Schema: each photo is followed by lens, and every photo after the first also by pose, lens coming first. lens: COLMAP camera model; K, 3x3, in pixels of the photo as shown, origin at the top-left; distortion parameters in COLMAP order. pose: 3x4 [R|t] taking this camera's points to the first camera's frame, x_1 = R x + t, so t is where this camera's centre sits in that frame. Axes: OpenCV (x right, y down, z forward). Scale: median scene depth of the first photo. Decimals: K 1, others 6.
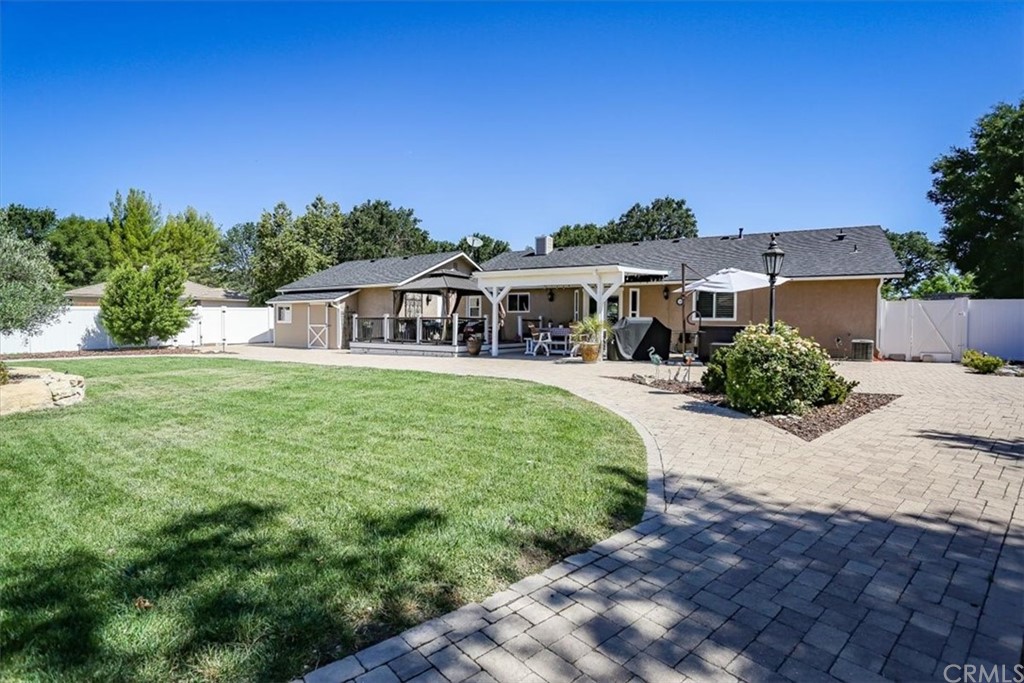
lens RADIAL K [[501.5, 0, 512.0], [0, 501.5, 341.5], [0, 0, 1]] dist [-0.070579, 0.028758]
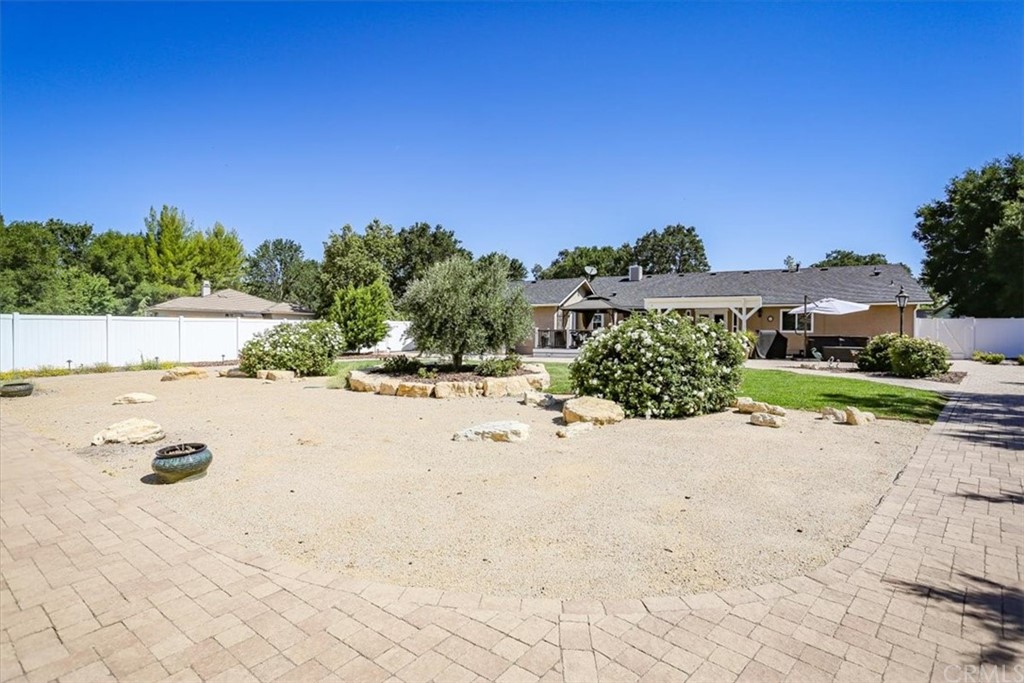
lens RADIAL K [[501.5, 0, 512.0], [0, 501.5, 341.5], [0, 0, 1]] dist [-0.070579, 0.028758]
pose [[0.997492, -0.000564, 0.070775, -0.162534], [0.002376, 0.999672, -0.025516, 0.005620], [-0.070737, 0.025620, 0.997166, -0.109464]]
